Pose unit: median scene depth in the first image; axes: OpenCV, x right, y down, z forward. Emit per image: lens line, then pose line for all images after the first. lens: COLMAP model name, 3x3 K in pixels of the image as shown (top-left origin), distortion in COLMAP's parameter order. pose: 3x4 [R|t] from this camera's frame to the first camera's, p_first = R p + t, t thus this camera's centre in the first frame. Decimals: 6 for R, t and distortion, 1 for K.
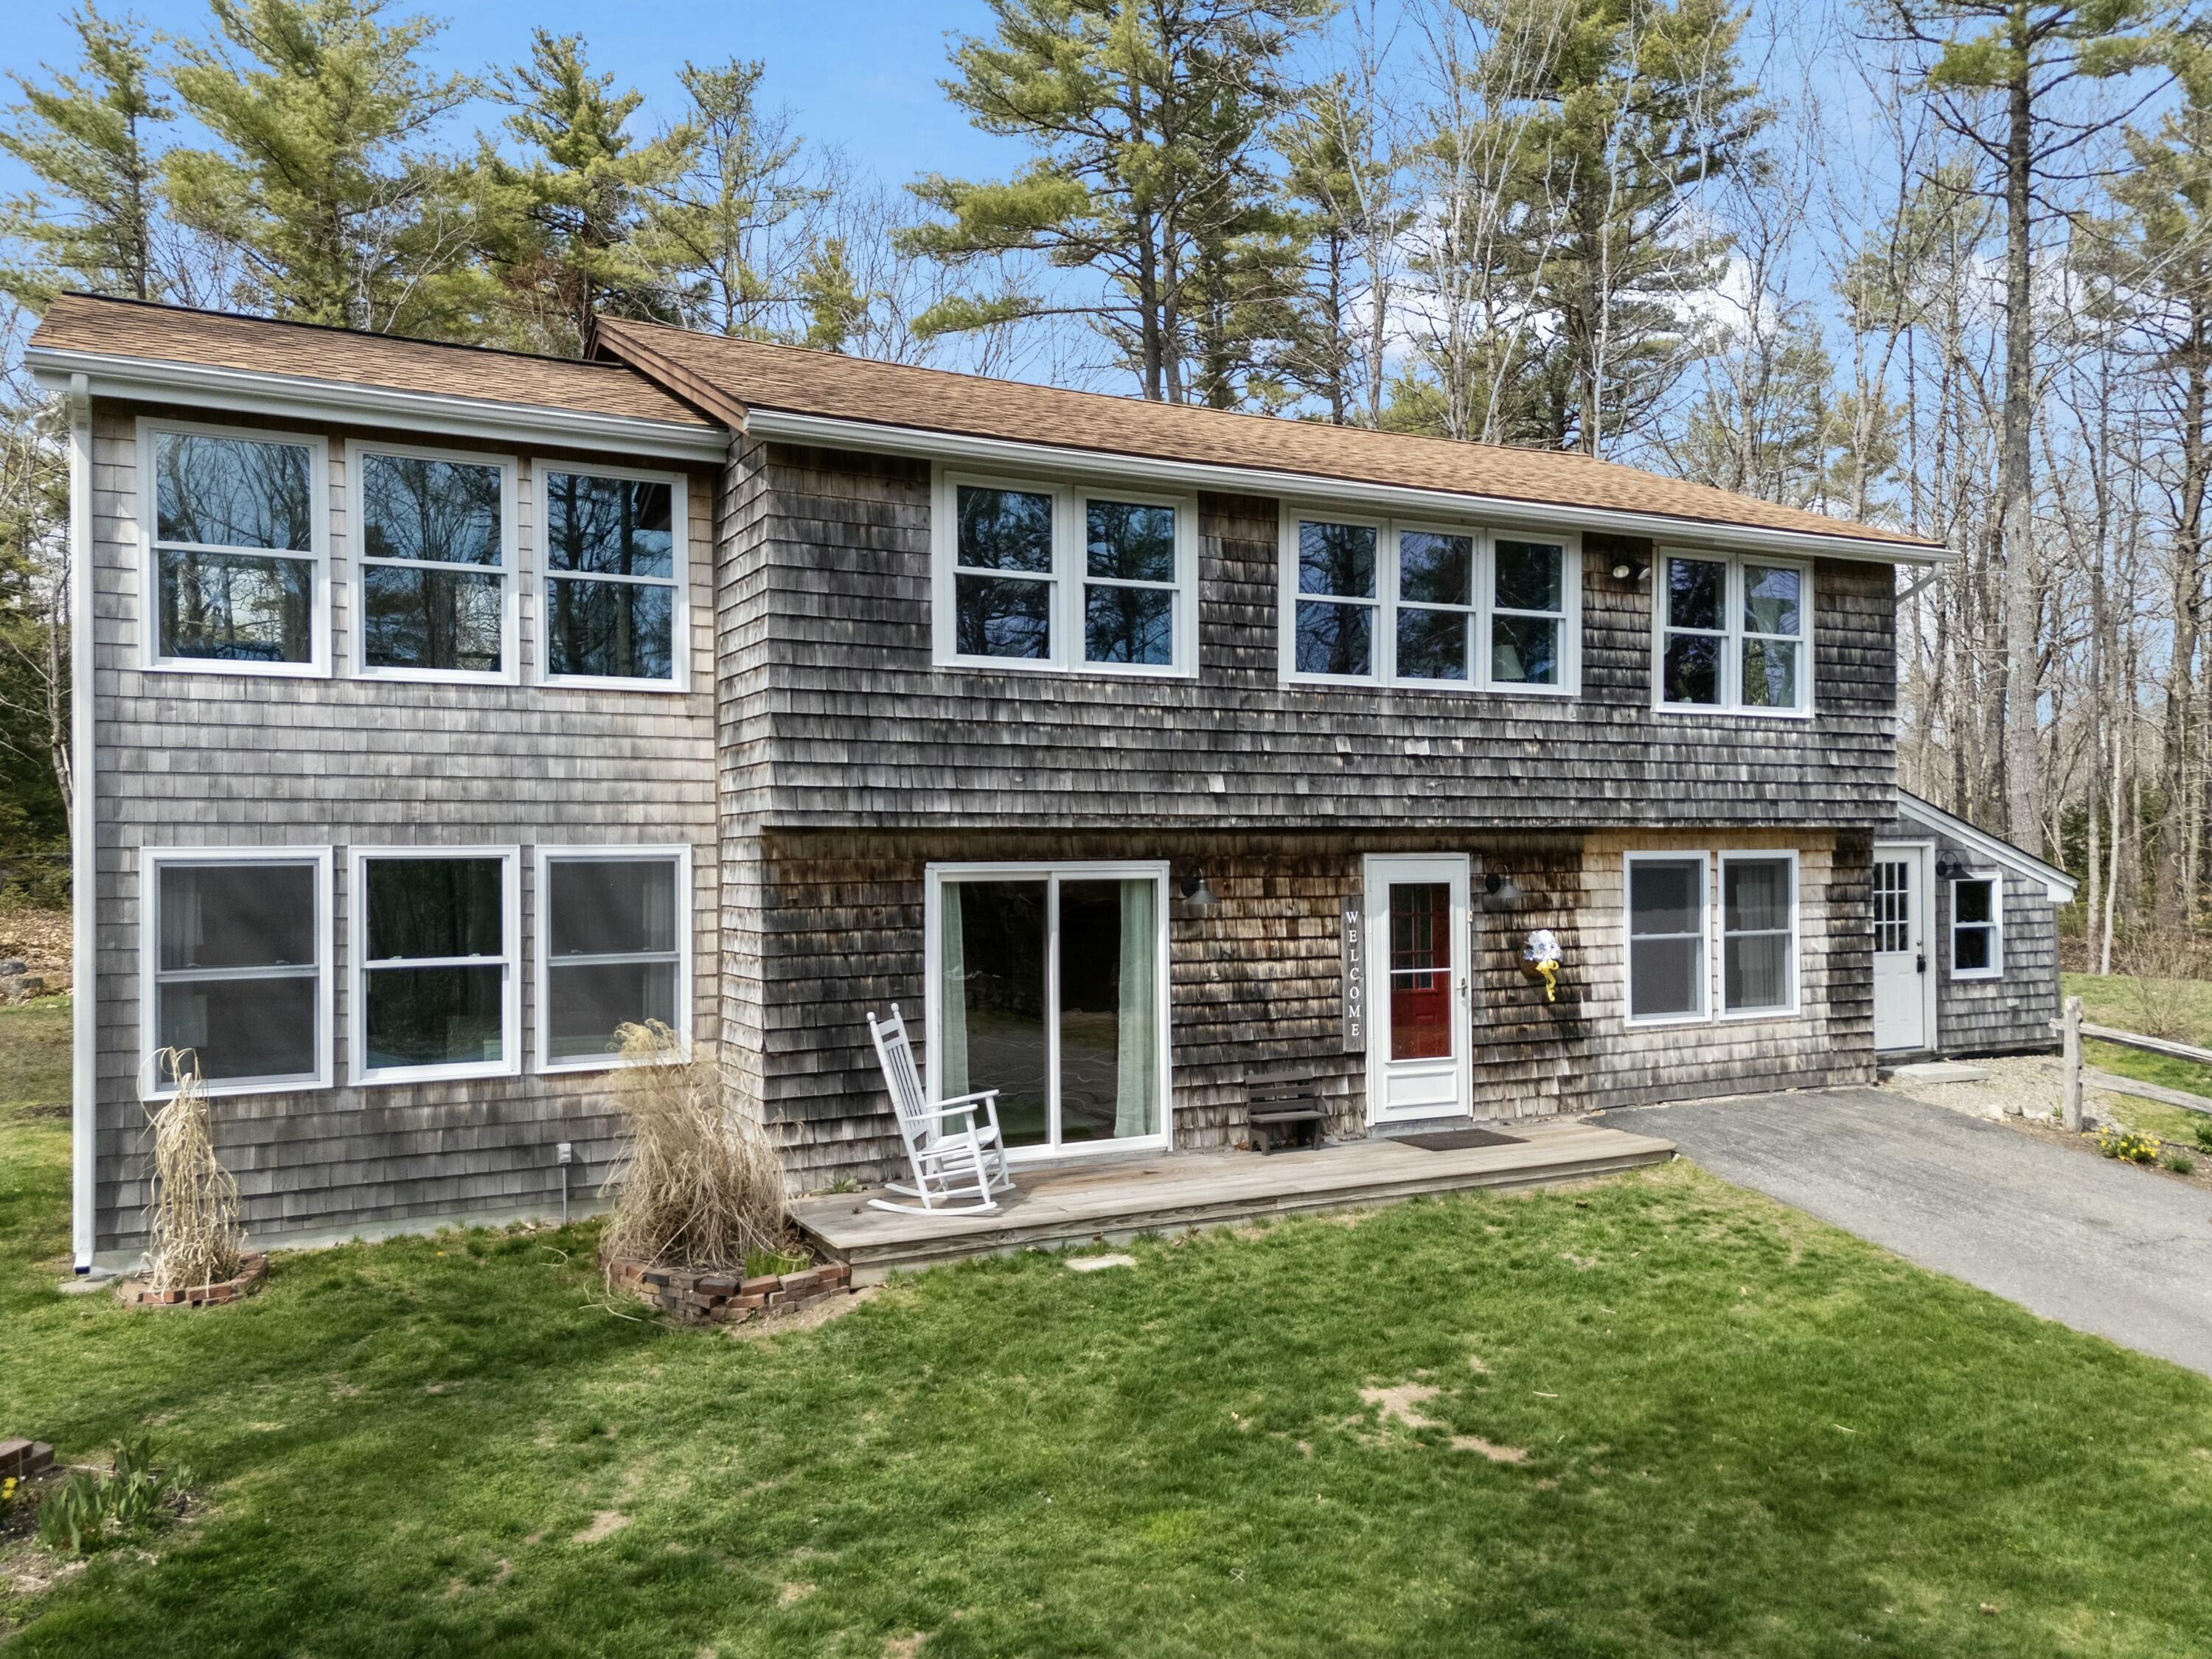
lens RADIAL K [[1614.8, 0, 1106.5], [0, 1614.8, 845.1], [0, 0, 1]] dist [0.133581, -0.201542]
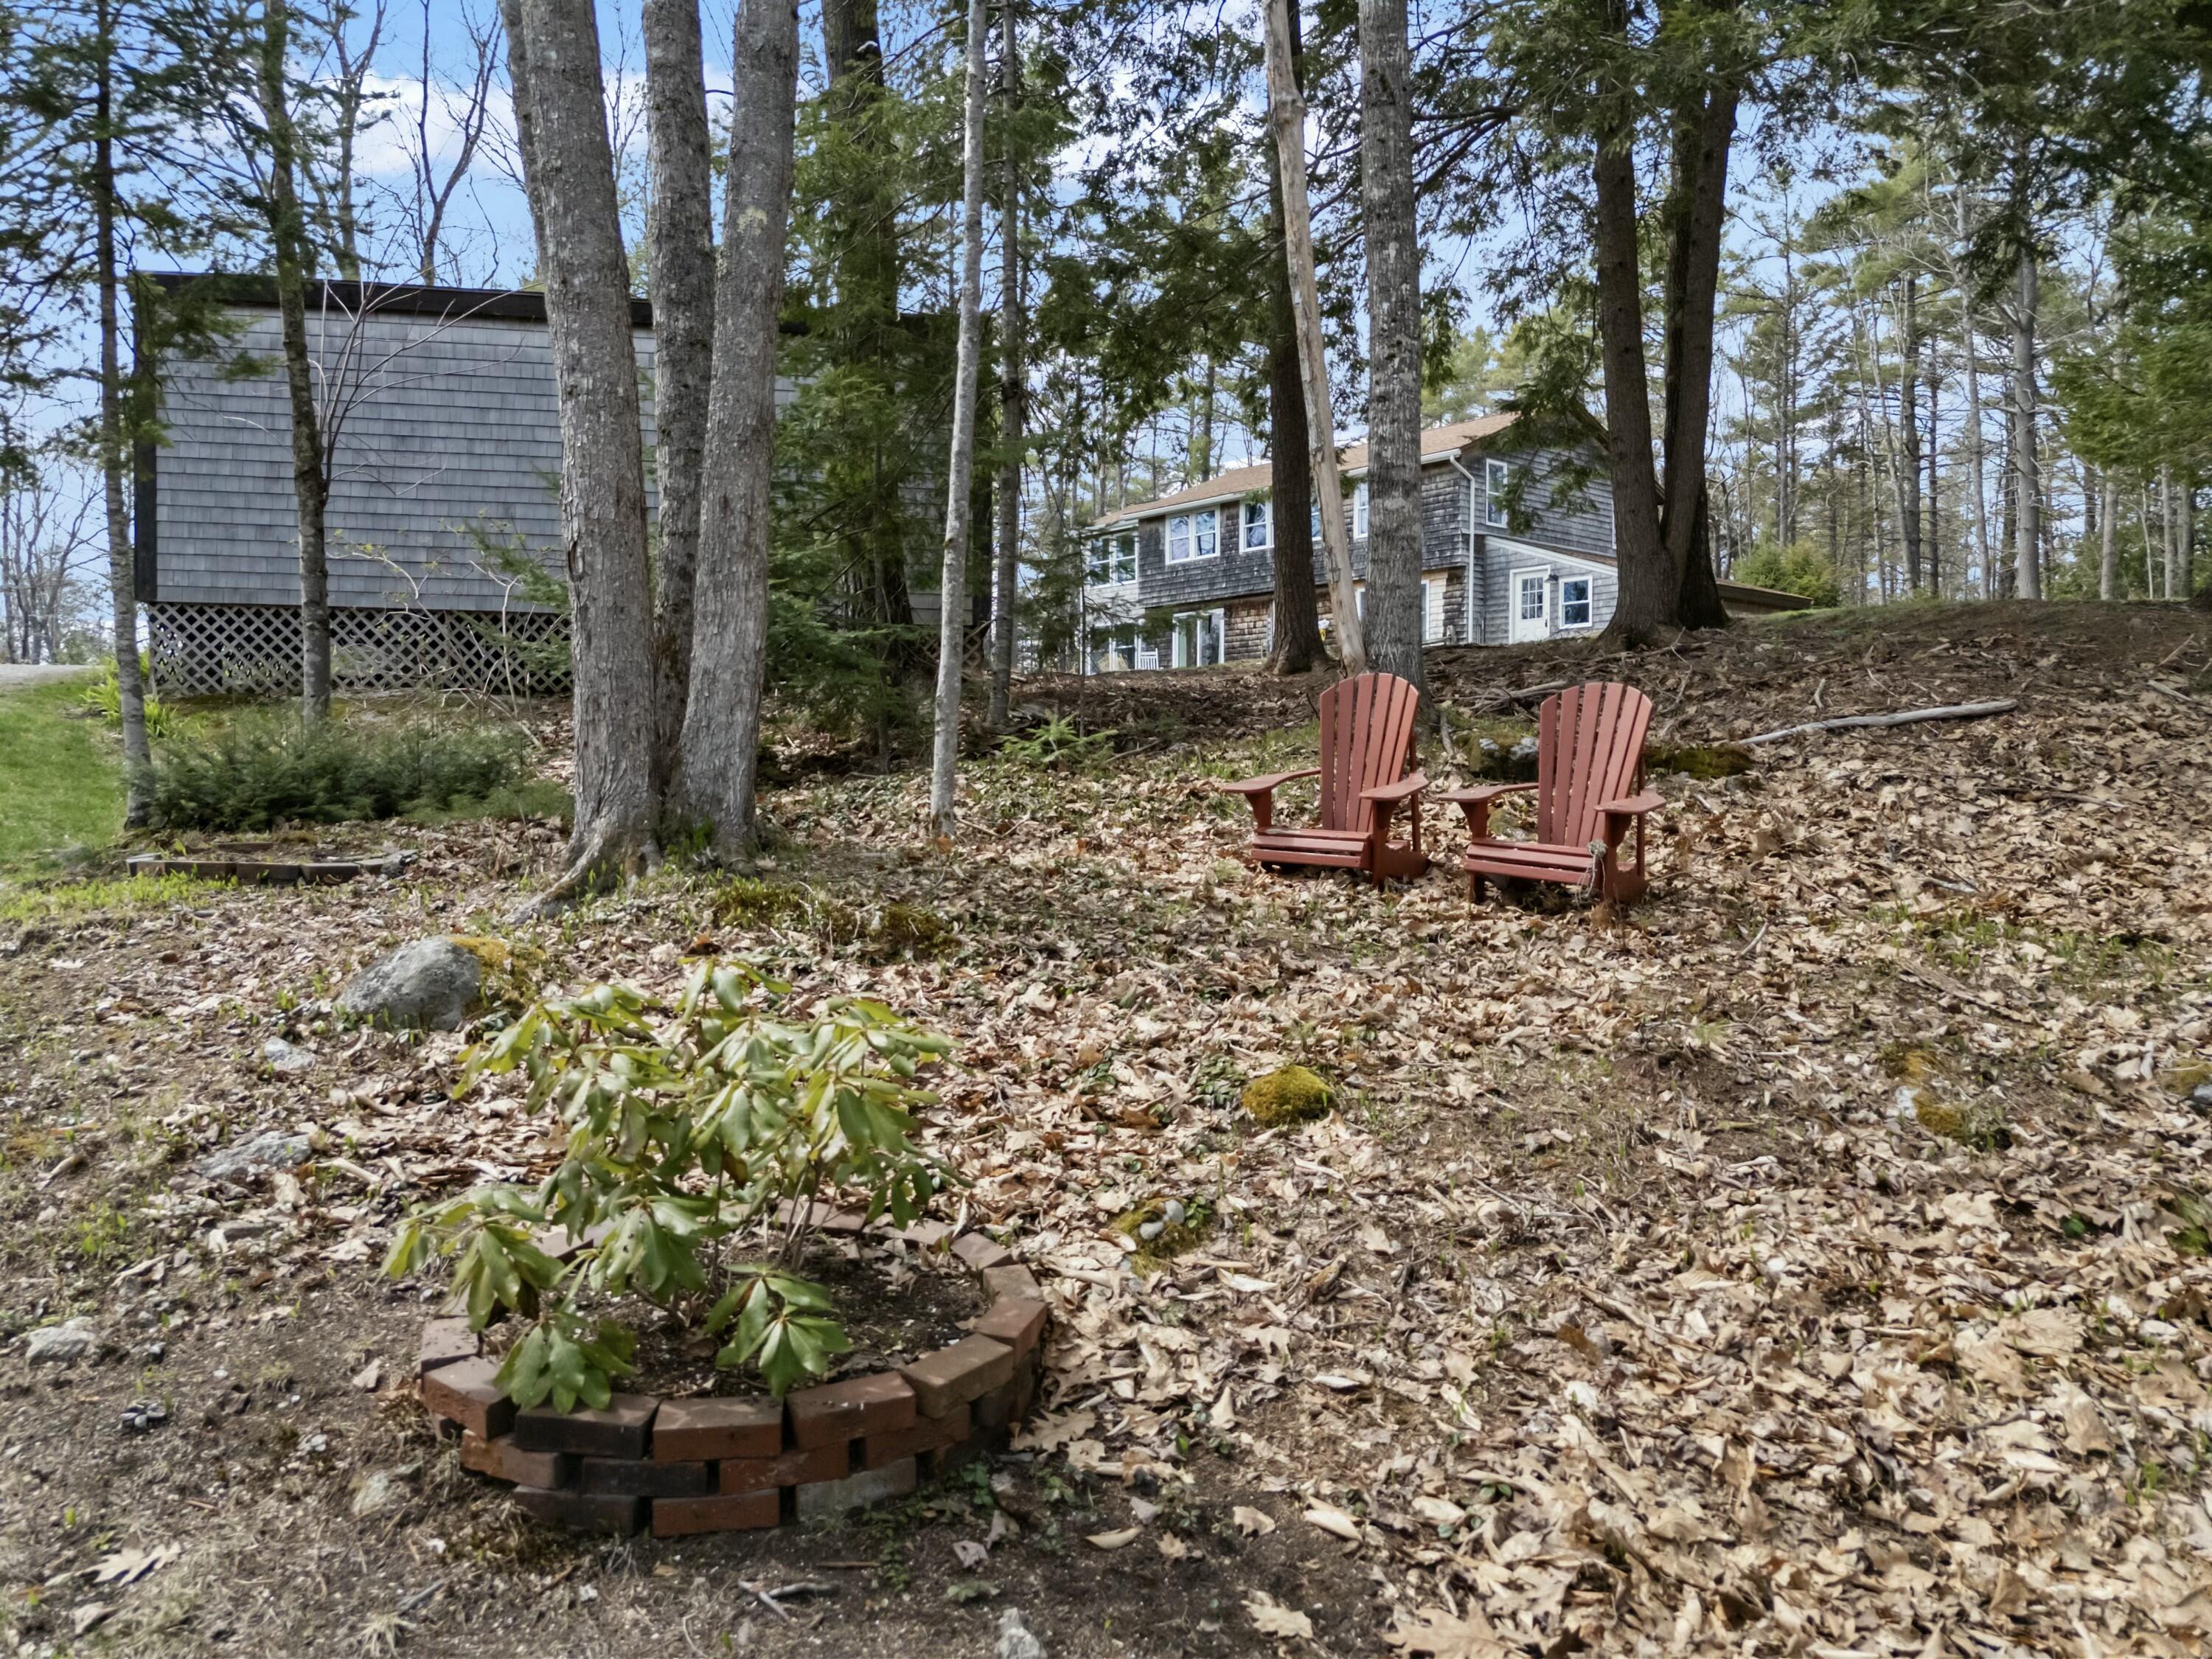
lens RADIAL K [[1614.8, 0, 1106.5], [0, 1614.8, 845.1], [0, 0, 1]] dist [0.133581, -0.201542]
pose [[0.247916, 0.033439, -0.968204, 3.246683], [0.003885, 0.999362, 0.035510, 0.380167], [0.968774, -0.012565, 0.247628, -0.137282]]
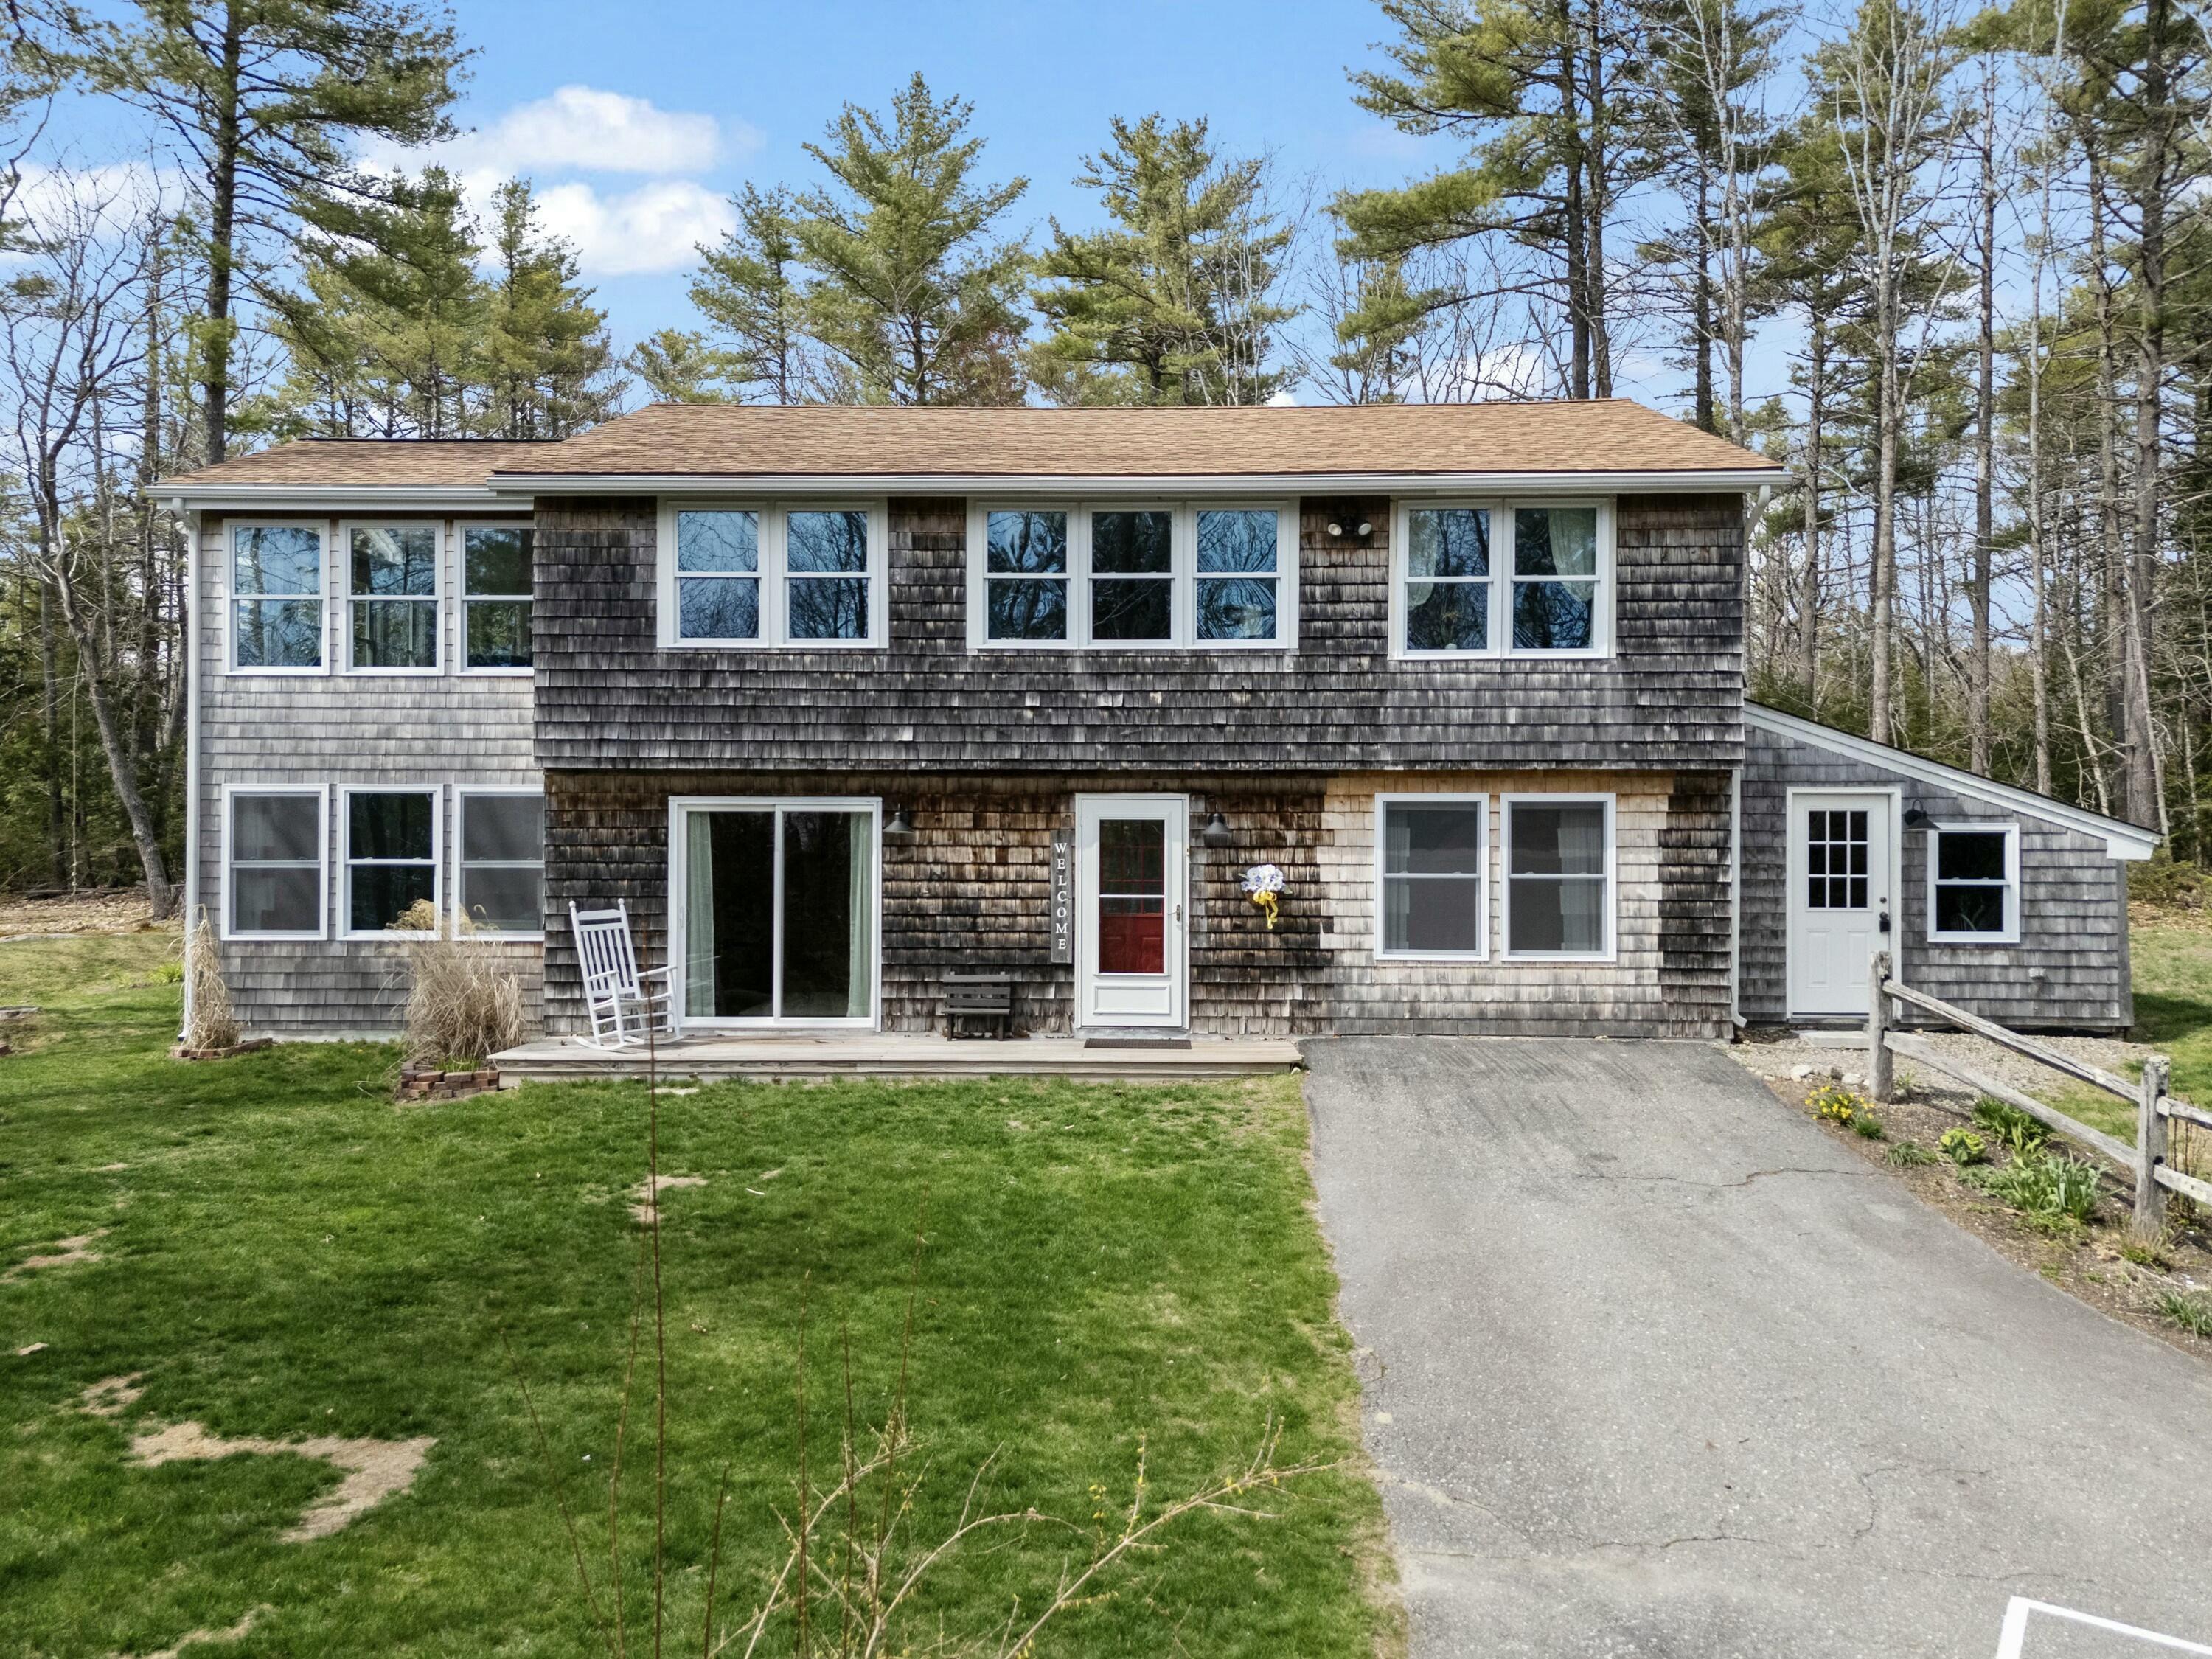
lens RADIAL K [[1598.8, 0, 1106.0], [0, 1598.8, 829.5], [0, 0, 1]] dist [0.135630, -0.209760]
pose [[0.874930, 0.004963, -0.484225, 0.732632], [-0.006396, 0.999979, -0.001308, 0.032648], [0.484208, 0.004242, 0.874943, 0.010912]]
